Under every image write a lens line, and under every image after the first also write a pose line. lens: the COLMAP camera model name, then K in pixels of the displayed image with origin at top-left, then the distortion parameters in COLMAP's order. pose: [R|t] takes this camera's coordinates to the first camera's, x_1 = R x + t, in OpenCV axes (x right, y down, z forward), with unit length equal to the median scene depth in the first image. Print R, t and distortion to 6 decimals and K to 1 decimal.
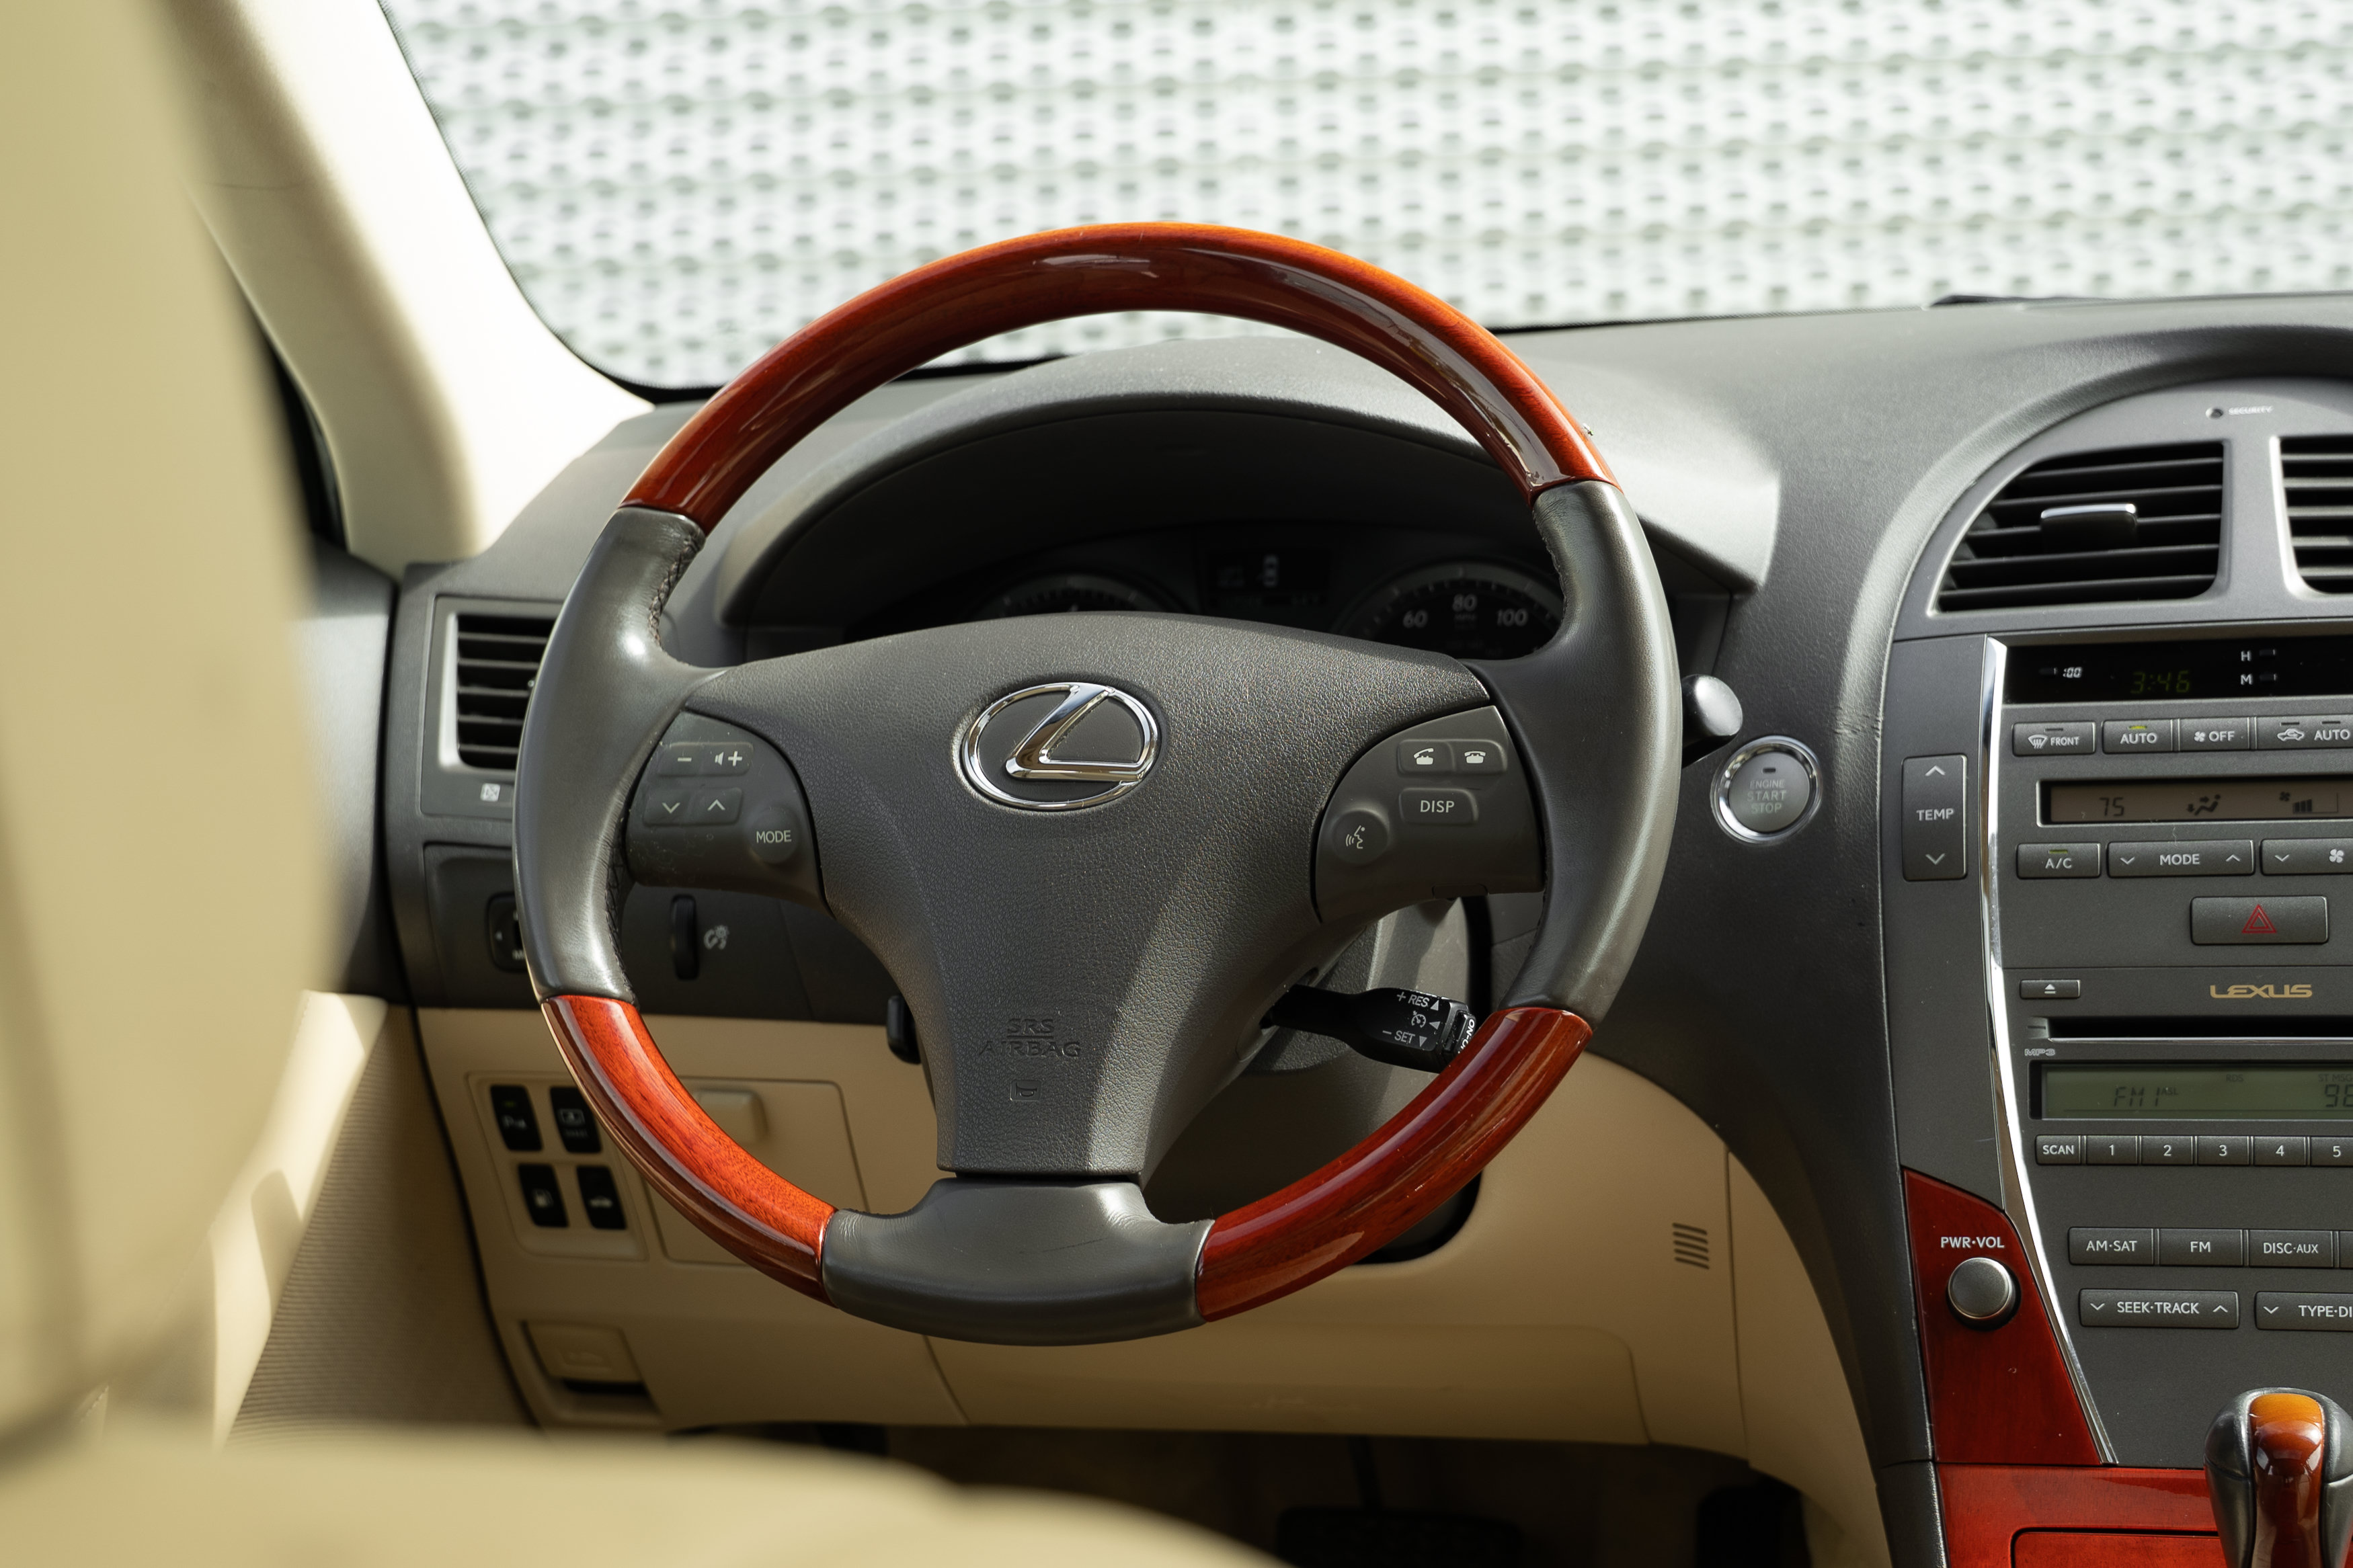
lens RADIAL K [[3551.7, 0, 1176.4], [0, 3551.7, 777.1], [0, 0, 1]] dist [-0.035659, 0.000000]
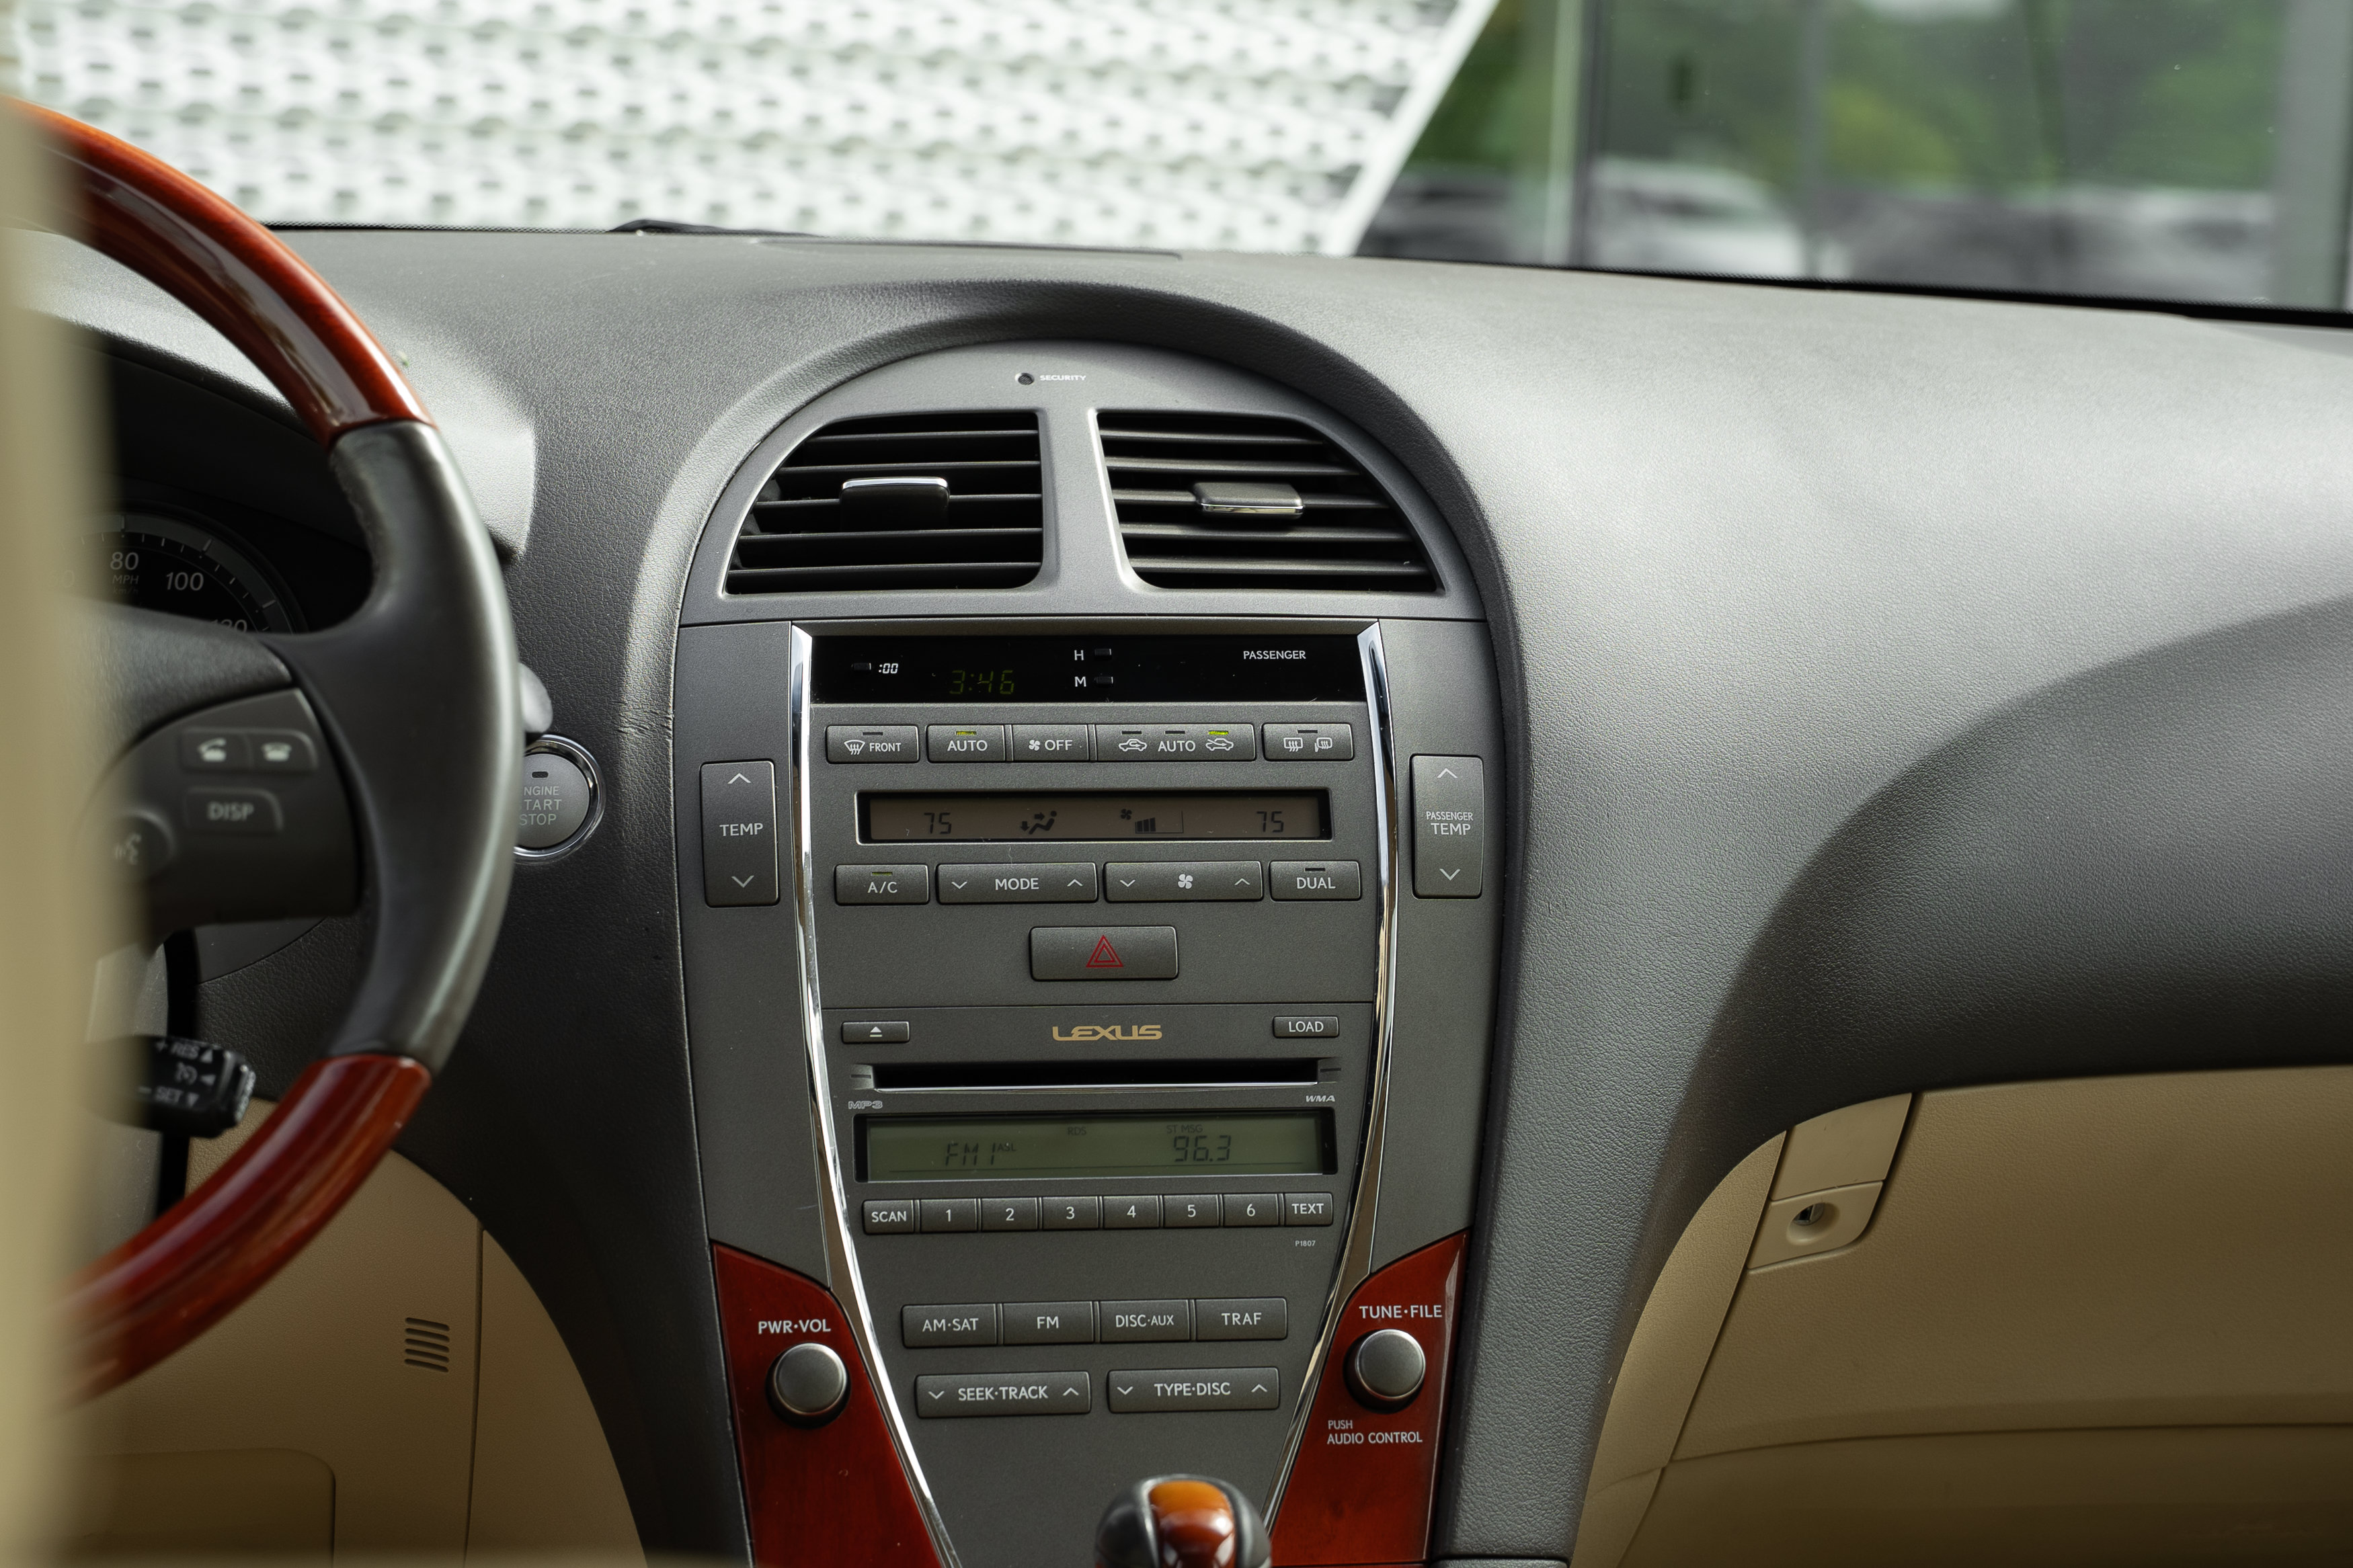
lens RADIAL K [[4302.8, 0, 1176.7], [0, 4302.8, 789.2], [0, 0, 1]] dist [0.020627, 0.000000]
pose [[0.909508, 0.016431, 0.415361, -0.125922], [-0.016392, 0.999859, -0.003661, 0.002945], [-0.415363, -0.003479, 0.909649, 0.009090]]
